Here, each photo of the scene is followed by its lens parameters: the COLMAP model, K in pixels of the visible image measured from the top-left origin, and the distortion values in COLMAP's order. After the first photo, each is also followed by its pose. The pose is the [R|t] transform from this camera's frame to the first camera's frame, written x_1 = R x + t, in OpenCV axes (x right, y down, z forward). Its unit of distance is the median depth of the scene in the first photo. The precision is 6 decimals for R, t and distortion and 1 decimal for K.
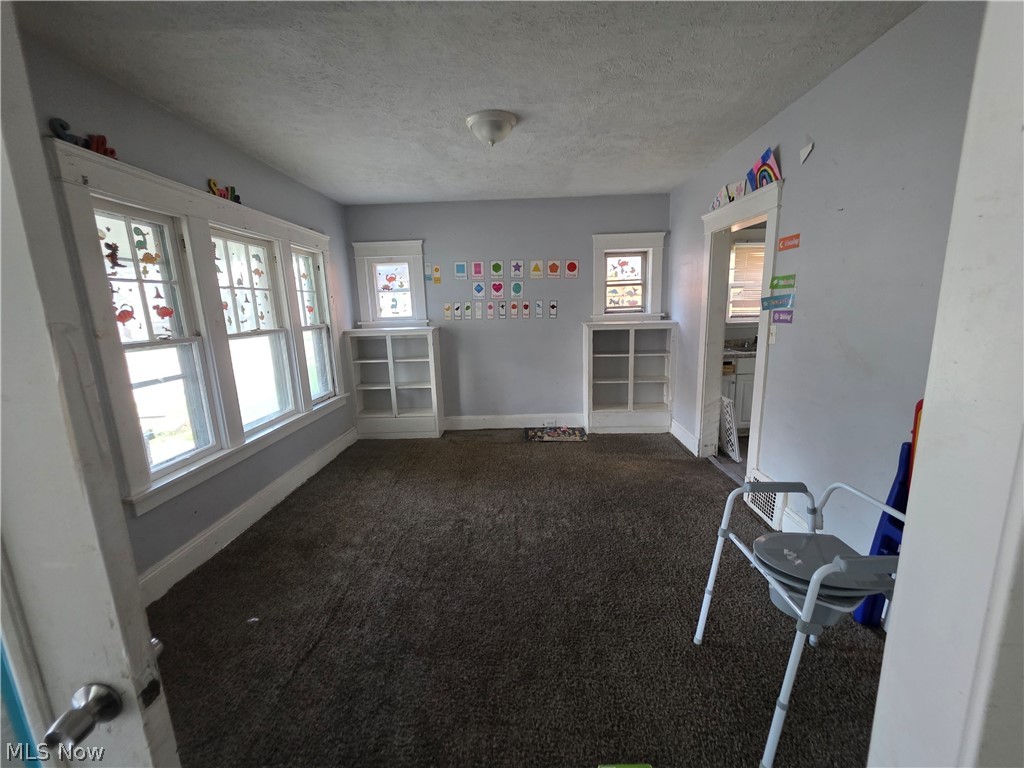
lens RADIAL K [[410.2, 0, 515.1], [0, 410.2, 383.0], [0, 0, 1]] dist [0.001995, -0.001071]
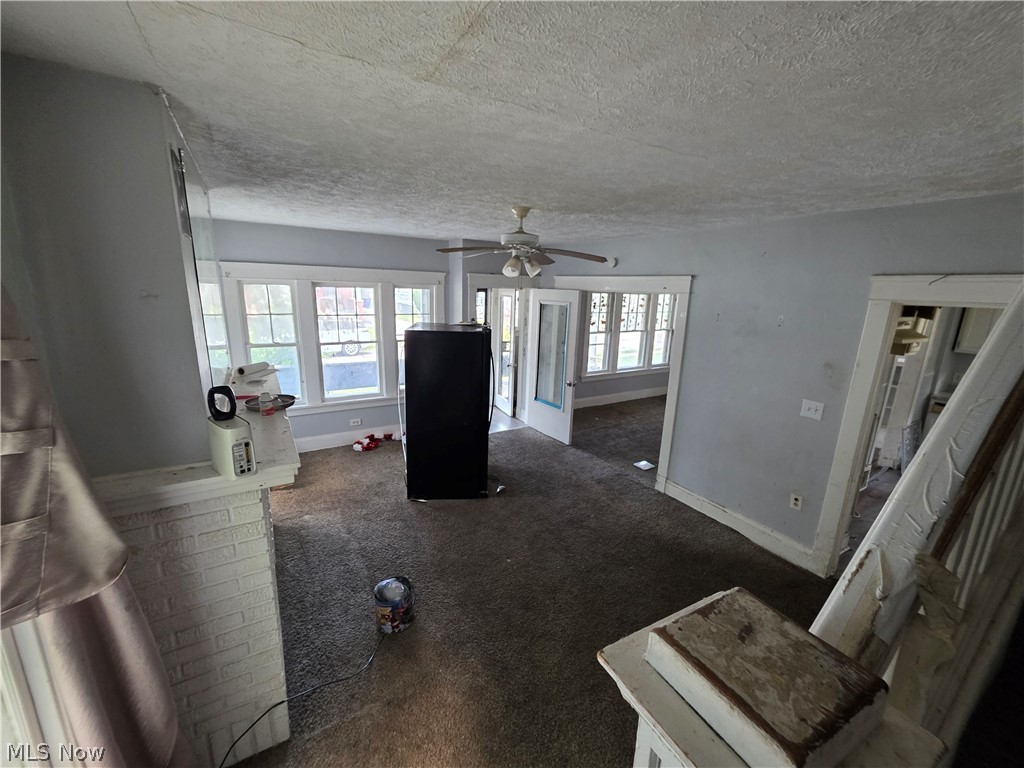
lens RADIAL K [[410.2, 0, 515.1], [0, 410.2, 383.0], [0, 0, 1]] dist [0.001995, -0.001071]
pose [[0.539909, 0.241123, -0.806448, 1.286236], [-0.205605, 0.966848, 0.151431, -0.060378], [0.816226, 0.084050, 0.571586, -1.175442]]
